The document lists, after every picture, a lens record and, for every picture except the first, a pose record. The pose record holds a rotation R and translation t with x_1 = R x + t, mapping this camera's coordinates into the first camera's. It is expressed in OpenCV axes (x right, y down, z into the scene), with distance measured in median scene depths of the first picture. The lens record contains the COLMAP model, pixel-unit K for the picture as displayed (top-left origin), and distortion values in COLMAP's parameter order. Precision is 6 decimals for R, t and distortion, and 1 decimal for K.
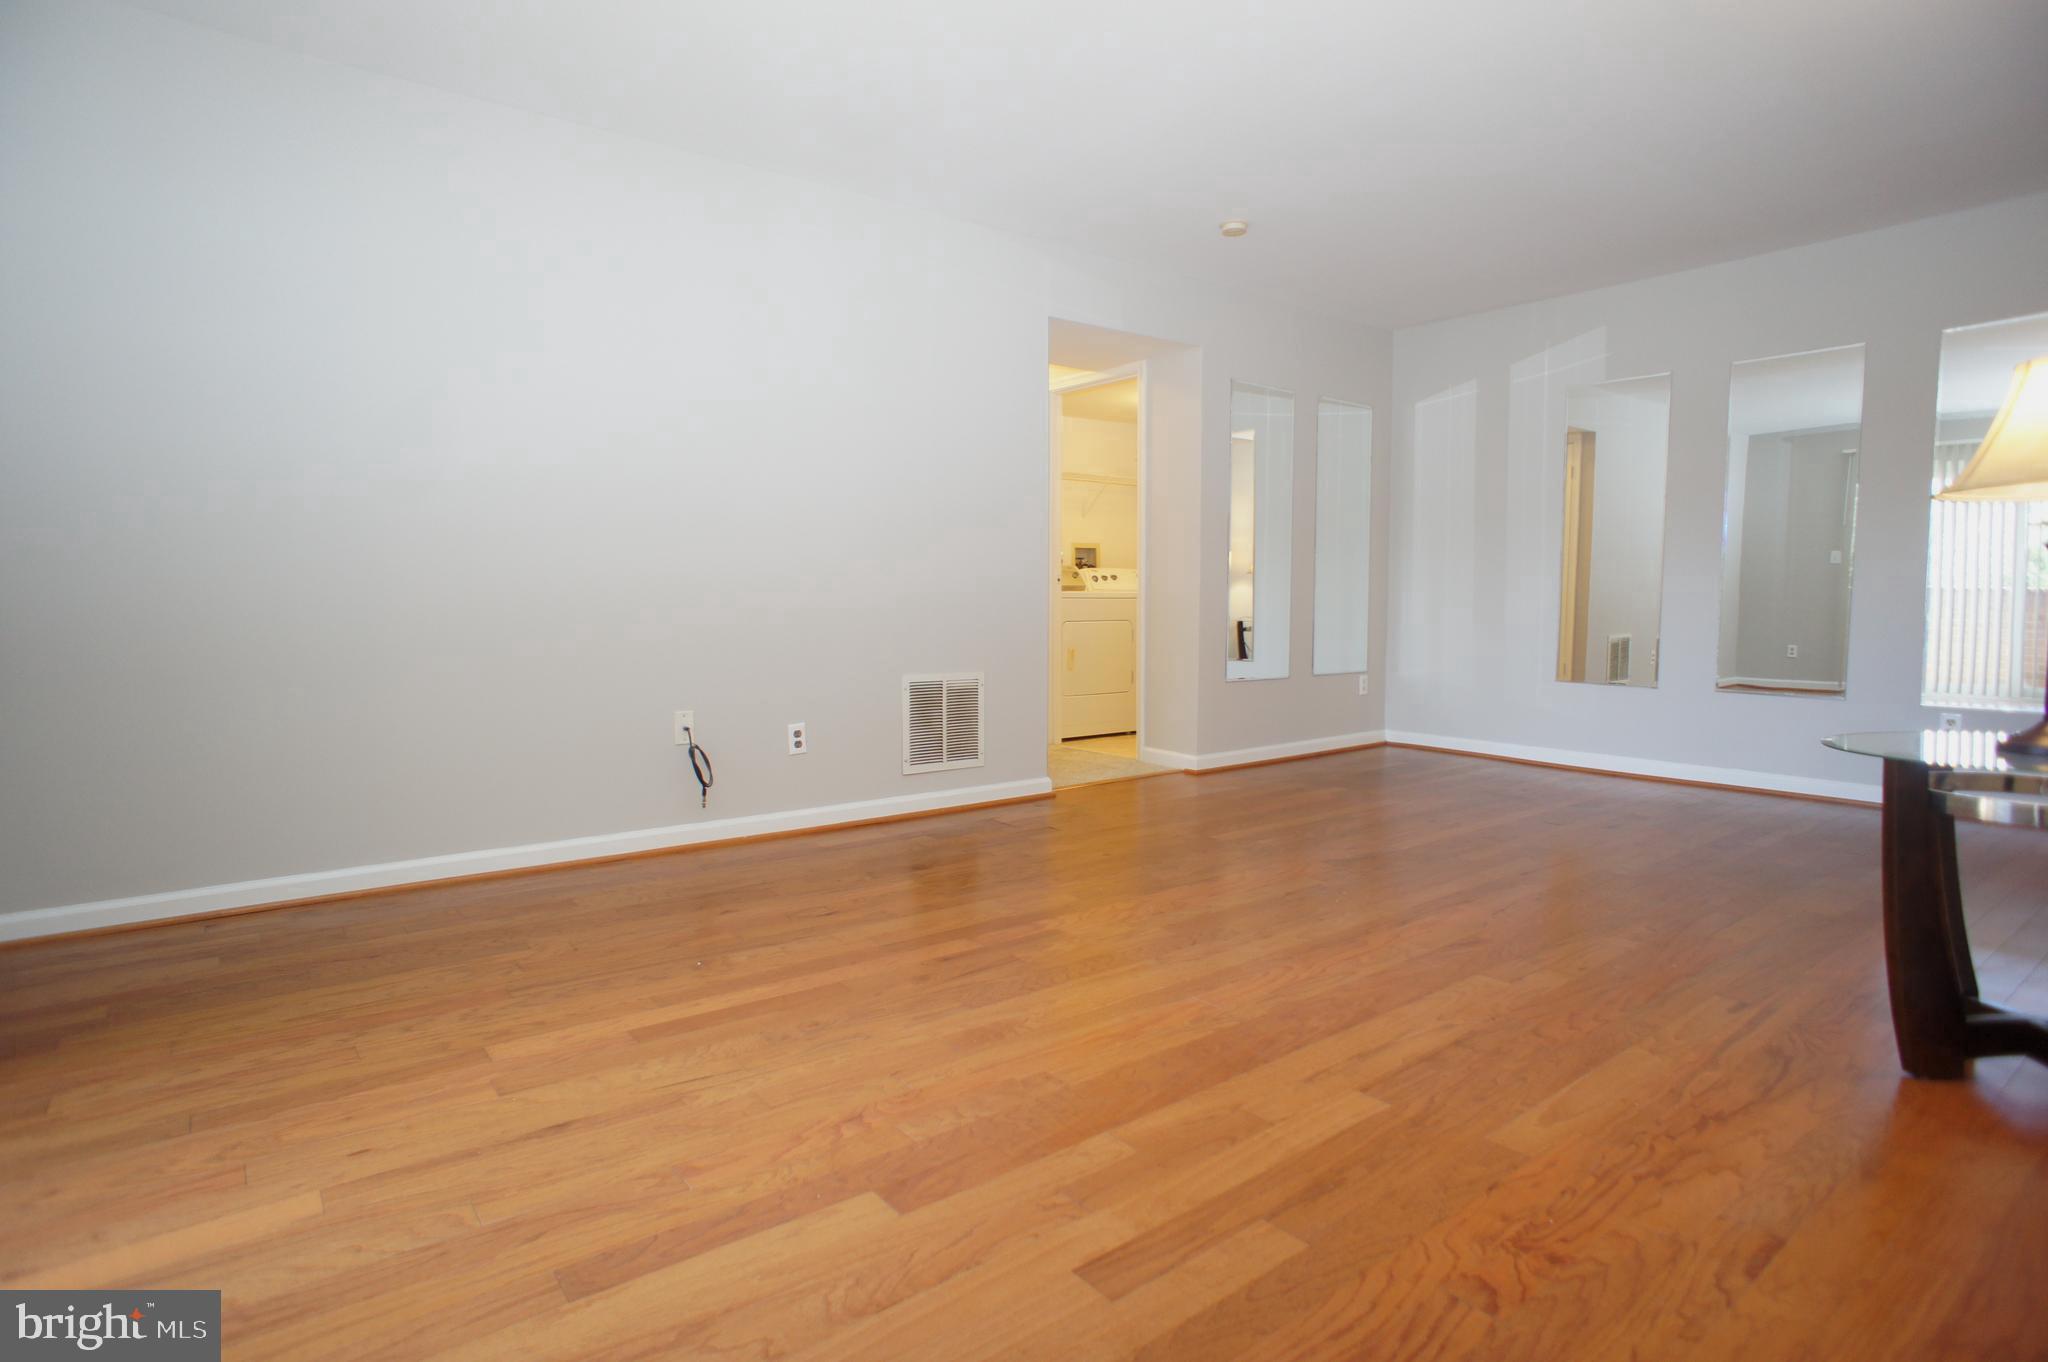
lens RADIAL K [[1073.8, 0, 1024.0], [0, 1073.8, 681.0], [0, 0, 1]] dist [-0.084254, 0.051314]
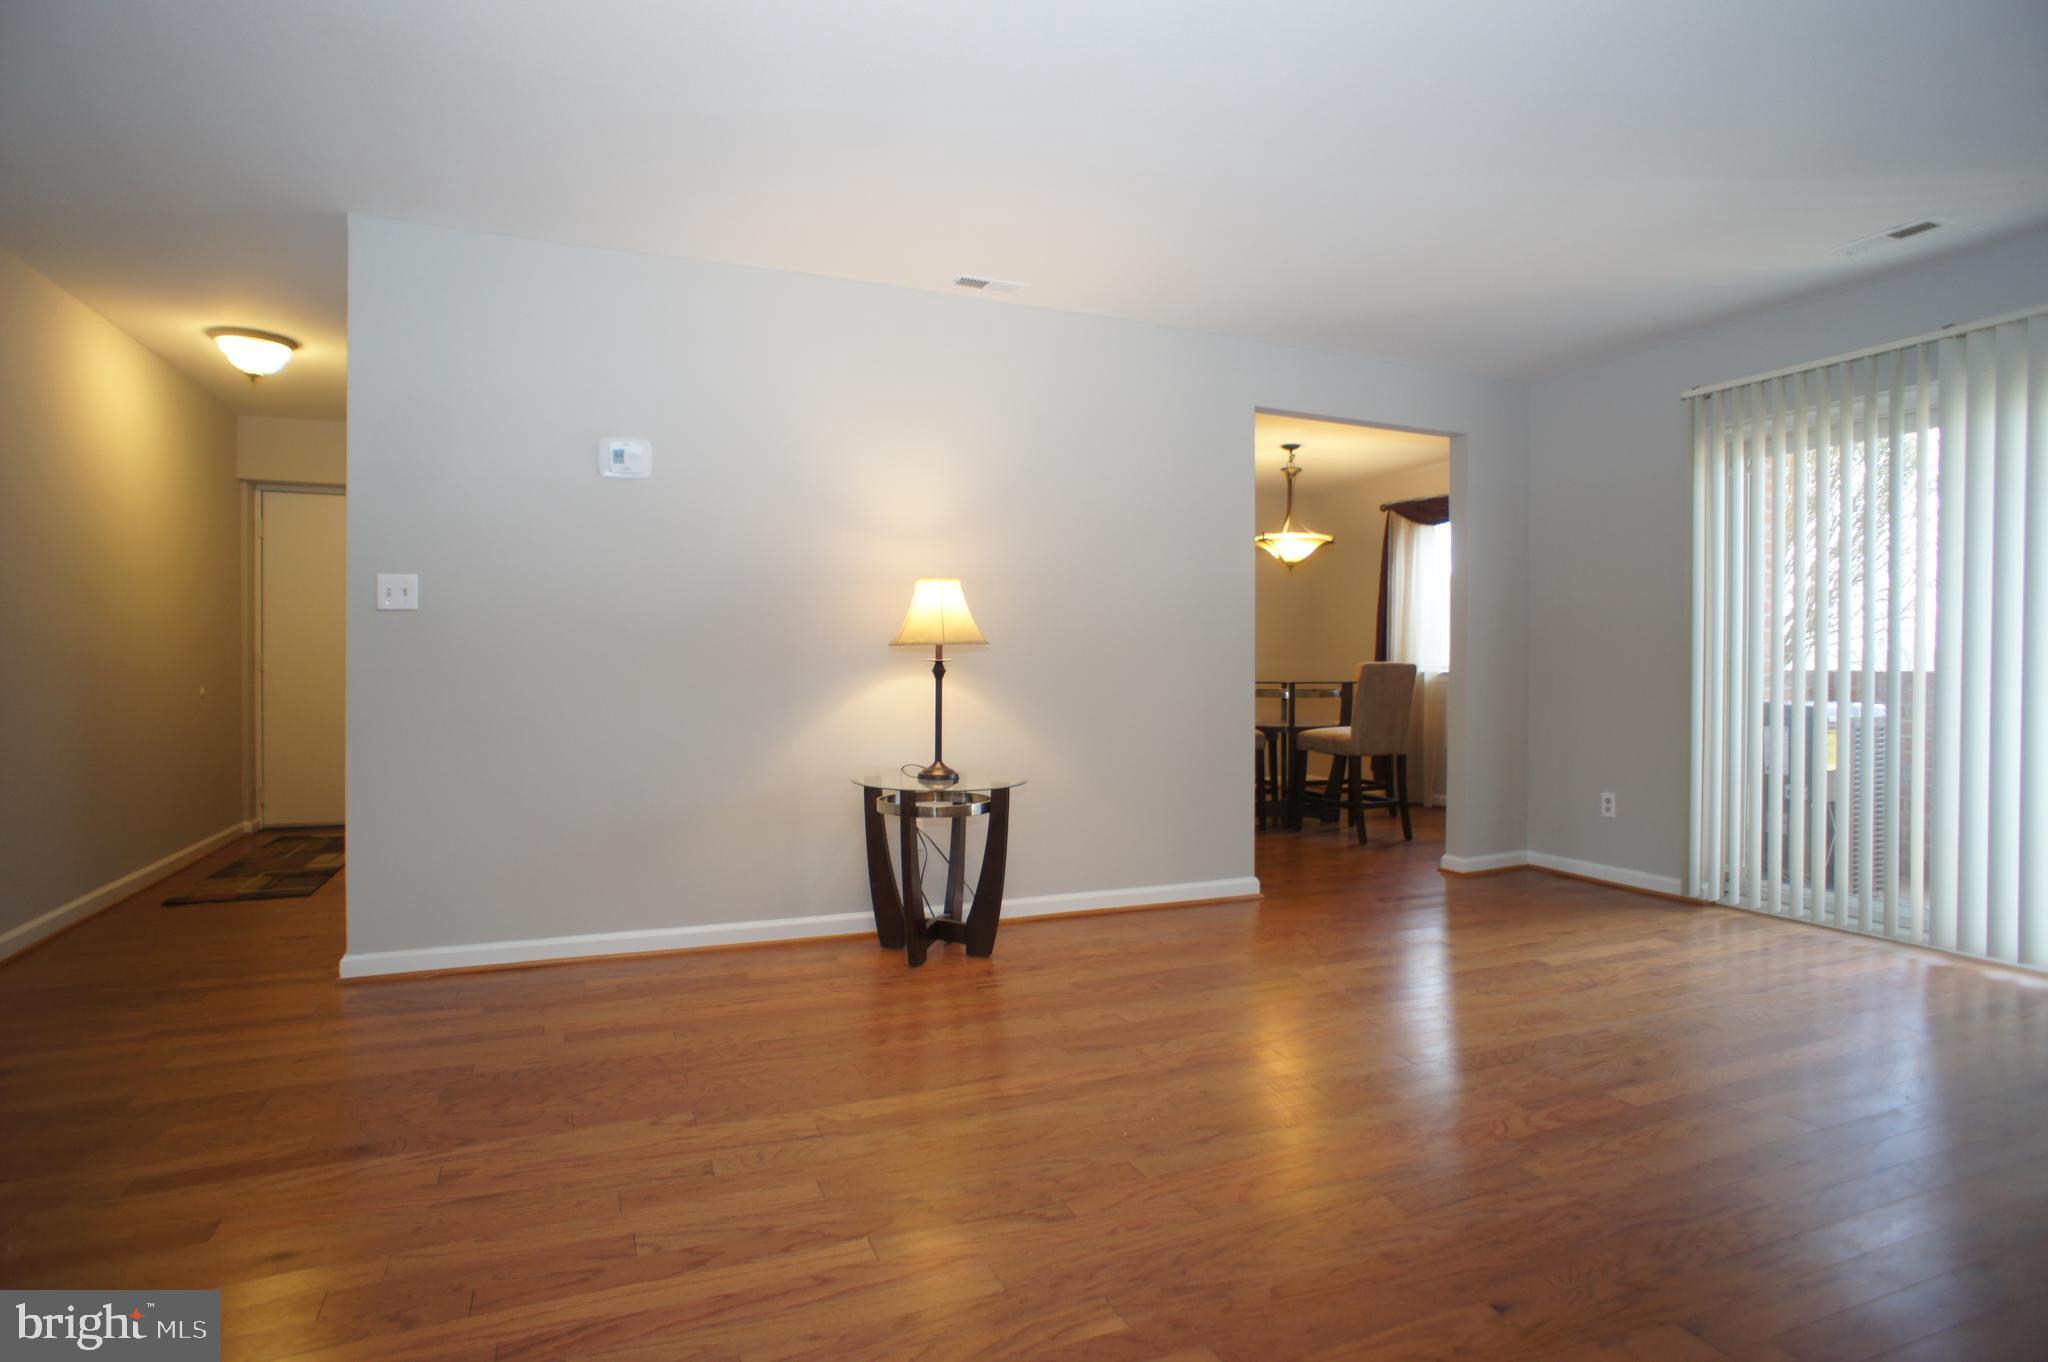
lens RADIAL K [[1073.8, 0, 1024.0], [0, 1073.8, 681.0], [0, 0, 1]] dist [-0.084254, 0.051314]
pose [[-0.965832, -0.017144, 0.258600, 0.242121], [0.009890, 0.994645, 0.102879, -0.230416], [-0.258979, 0.101921, -0.960490, 2.146843]]
